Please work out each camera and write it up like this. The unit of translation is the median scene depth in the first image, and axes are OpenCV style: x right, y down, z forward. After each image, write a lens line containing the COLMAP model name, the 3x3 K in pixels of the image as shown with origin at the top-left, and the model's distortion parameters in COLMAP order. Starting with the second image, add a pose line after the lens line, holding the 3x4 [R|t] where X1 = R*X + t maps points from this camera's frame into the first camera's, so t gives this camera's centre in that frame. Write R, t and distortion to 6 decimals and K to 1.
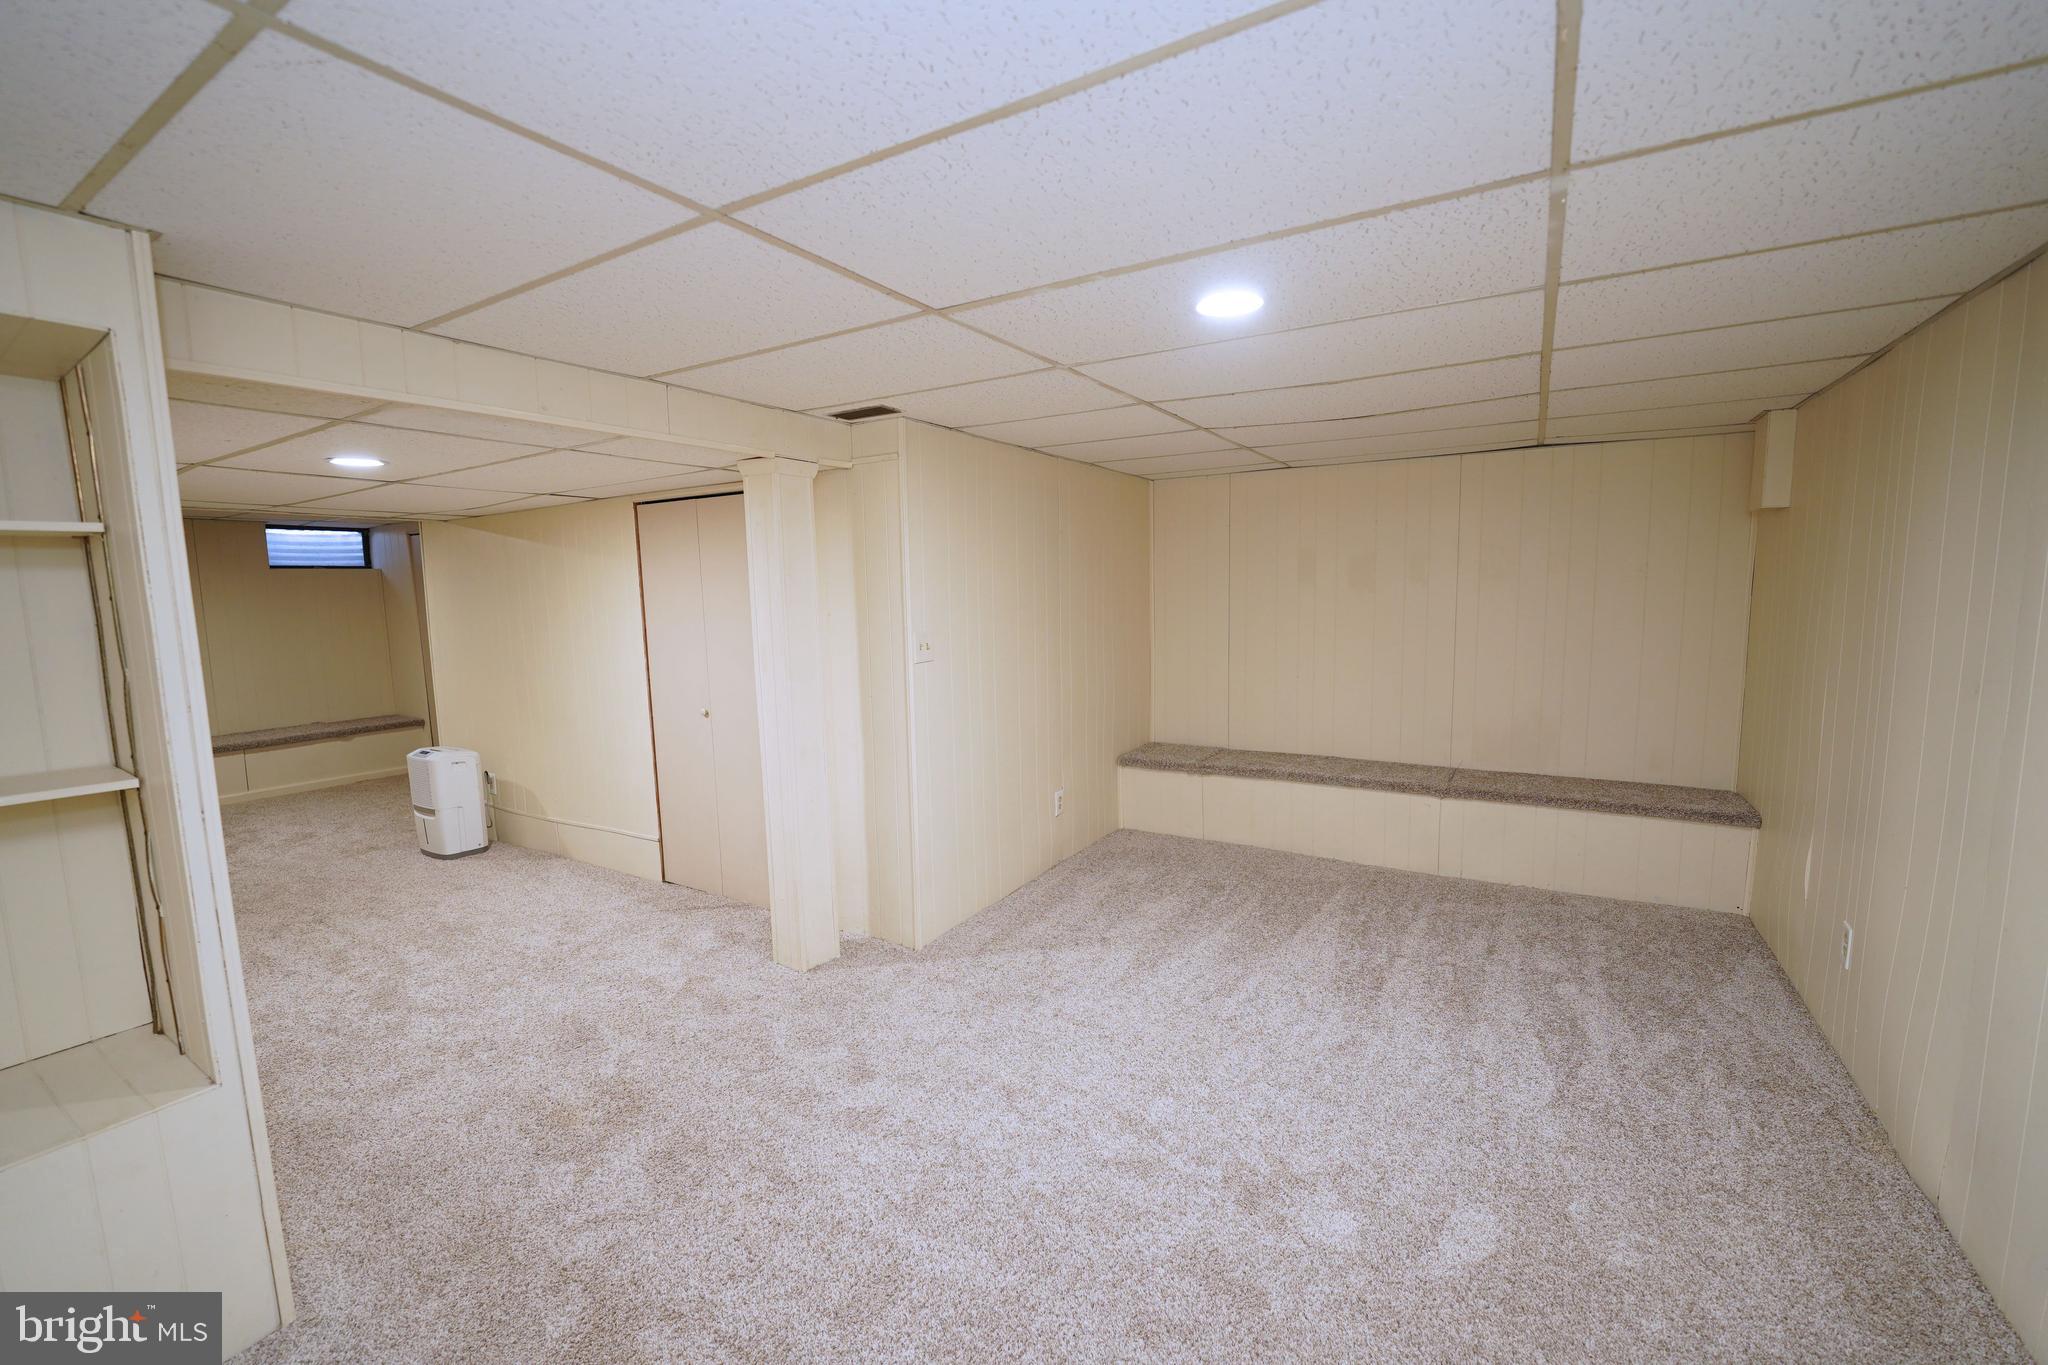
lens RADIAL K [[840.4, 0, 1027.6], [0, 840.4, 691.1], [0, 0, 1]] dist [-0.027539, 0.002299]
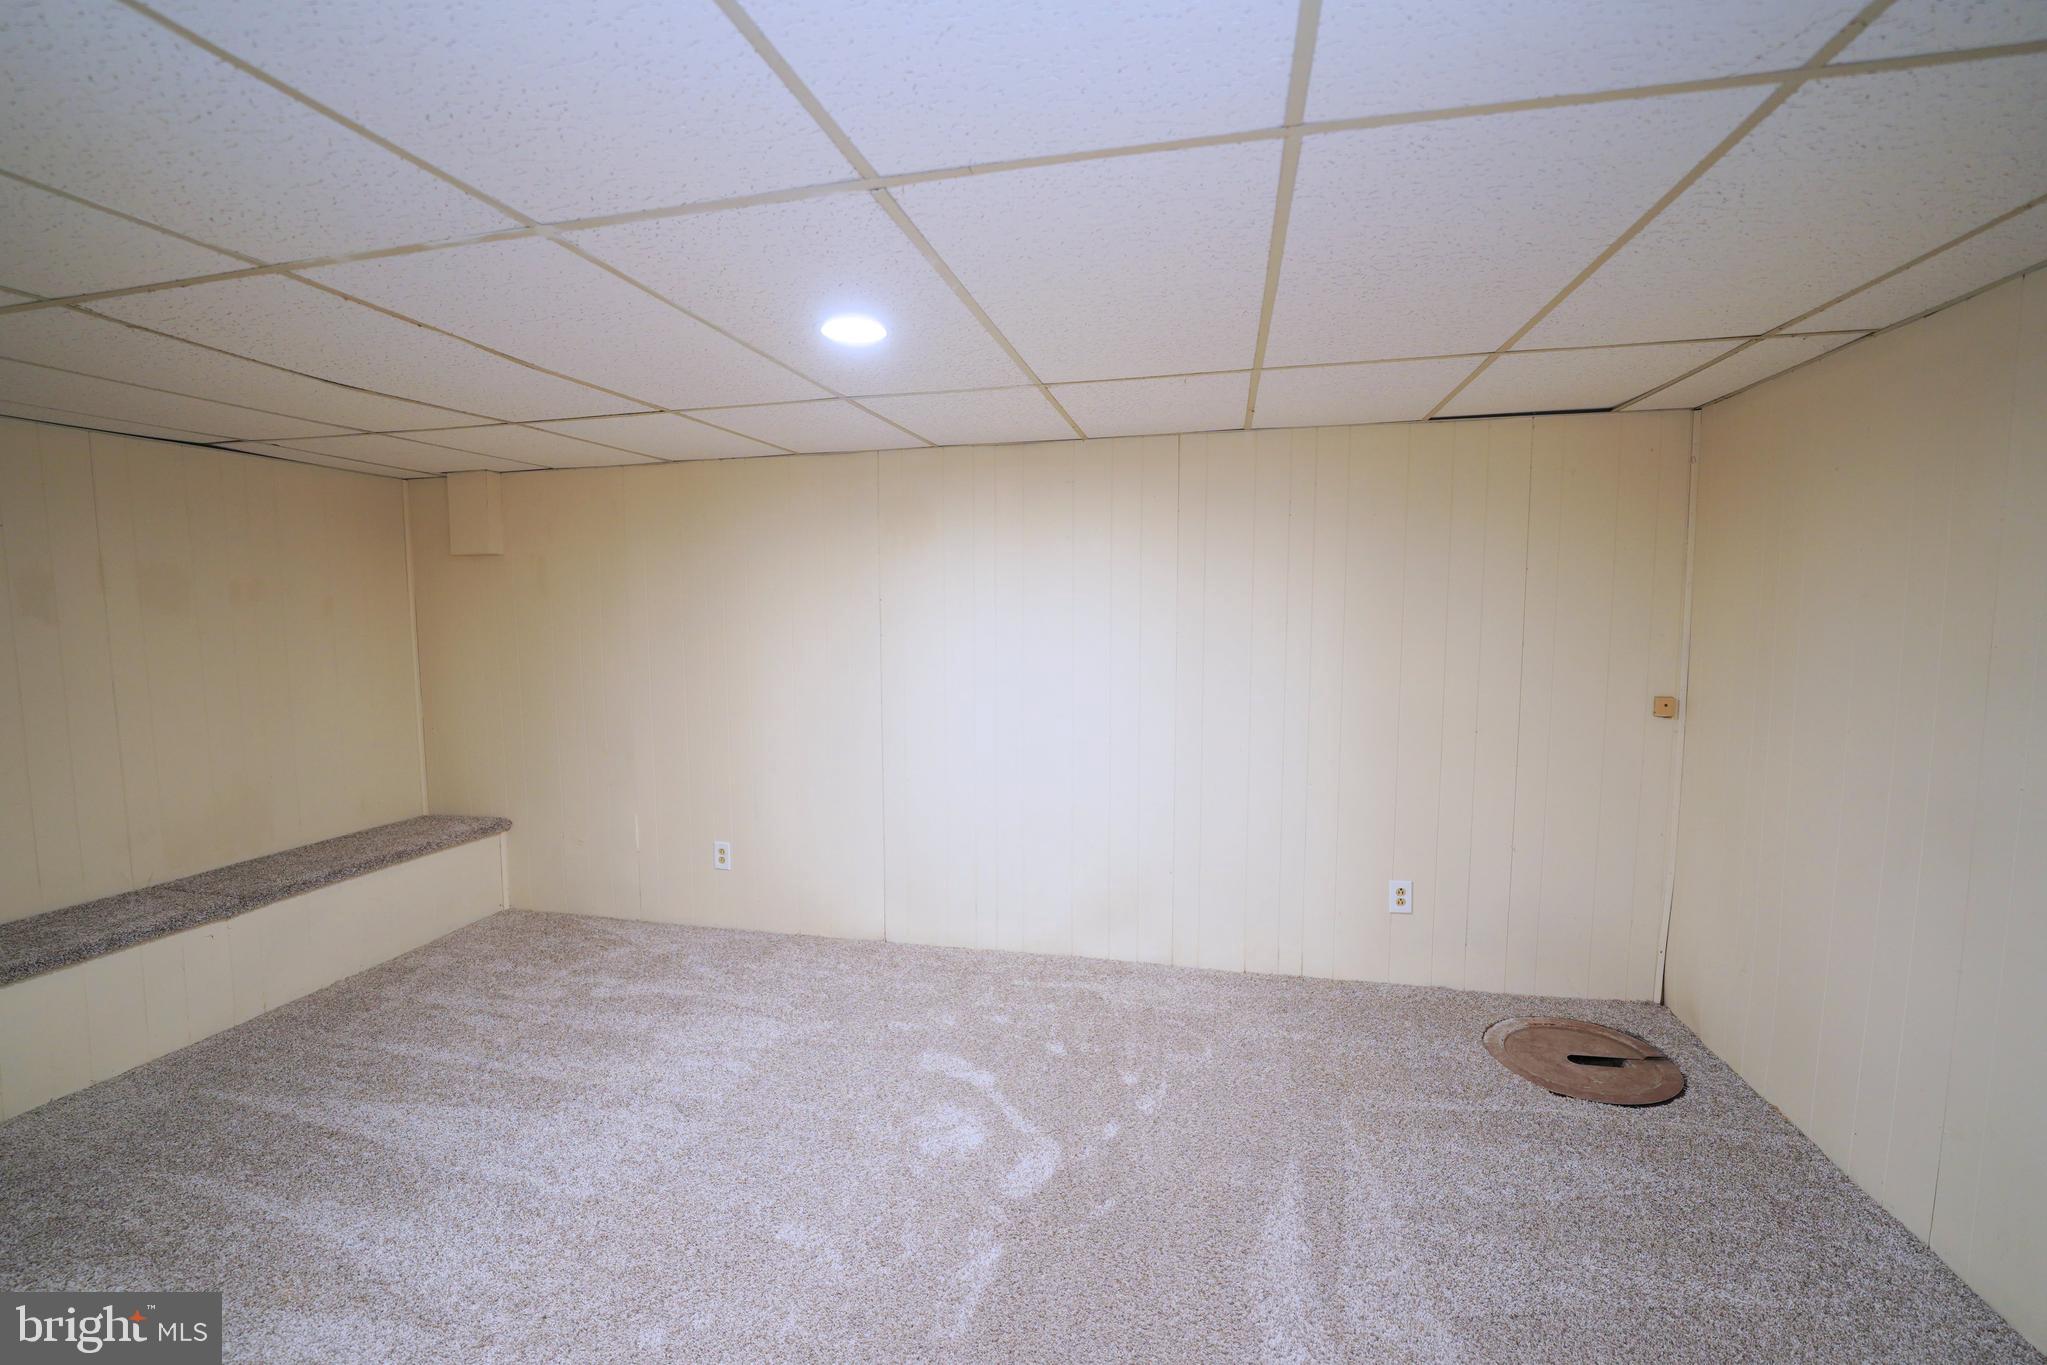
lens RADIAL K [[839.9, 0, 1027.5], [0, 839.9, 671.5], [0, 0, 1]] dist [-0.027539, 0.002299]
pose [[-0.309721, -0.042222, 0.949890, -0.473687], [0.132837, 0.987295, 0.087198, -0.063728], [-0.941503, 0.153187, -0.300177, 0.677919]]
